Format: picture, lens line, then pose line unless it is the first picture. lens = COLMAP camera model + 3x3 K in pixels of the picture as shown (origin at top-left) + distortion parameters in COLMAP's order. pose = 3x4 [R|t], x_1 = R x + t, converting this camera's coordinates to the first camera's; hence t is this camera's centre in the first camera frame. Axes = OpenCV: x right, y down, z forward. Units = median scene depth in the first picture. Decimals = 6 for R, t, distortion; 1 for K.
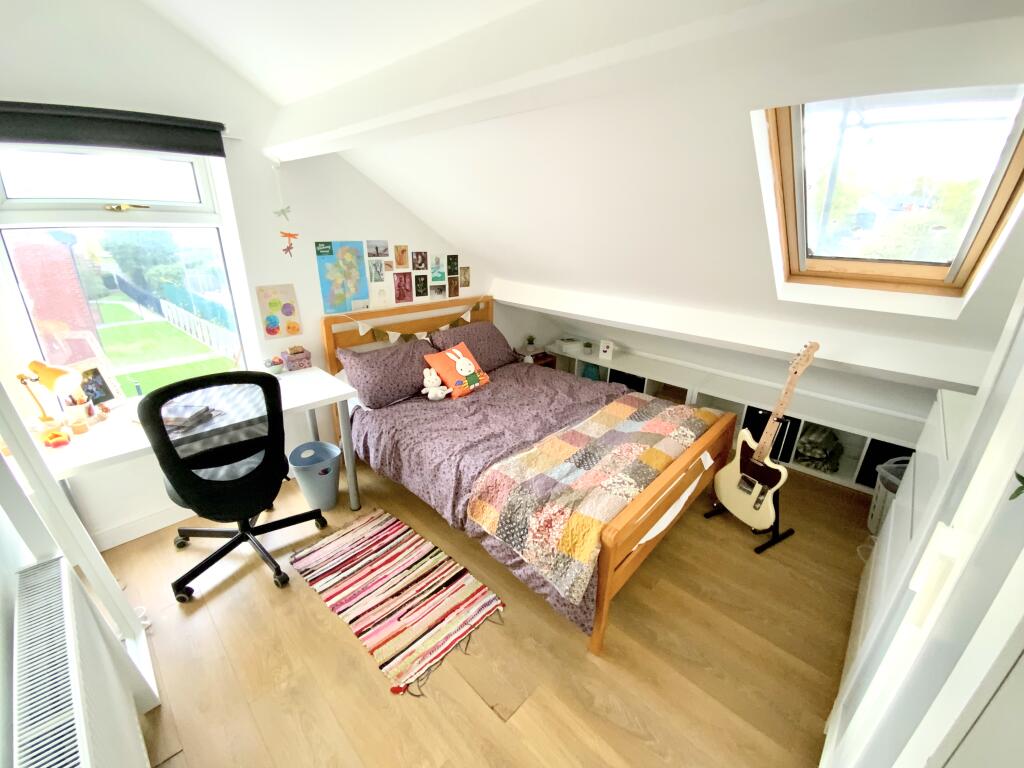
lens RADIAL K [[412.9, 0, 519.3], [0, 412.9, 382.5], [0, 0, 1]] dist [-0.024774, -0.000867]
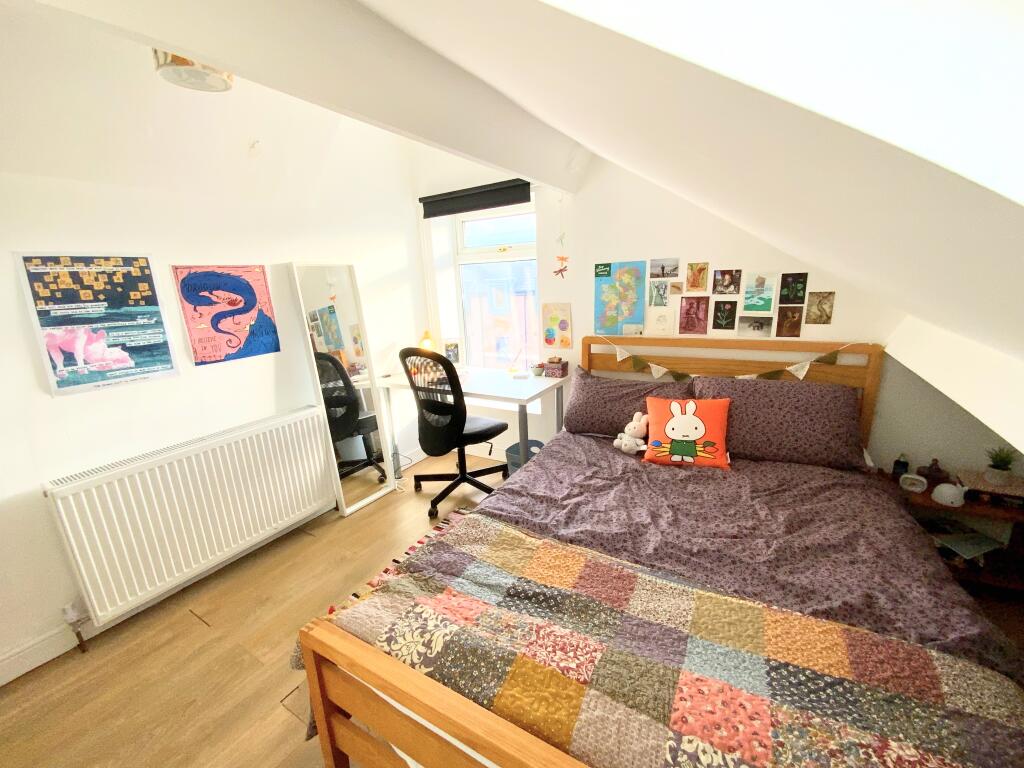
lens RADIAL K [[412.9, 0, 516.9], [0, 412.9, 389.3], [0, 0, 1]] dist [-0.024774, -0.000867]
pose [[0.185965, 0.210619, -0.959717, 0.475572], [-0.288137, 0.945502, 0.151667, -0.126748], [0.939359, 0.248325, 0.236517, 0.567119]]
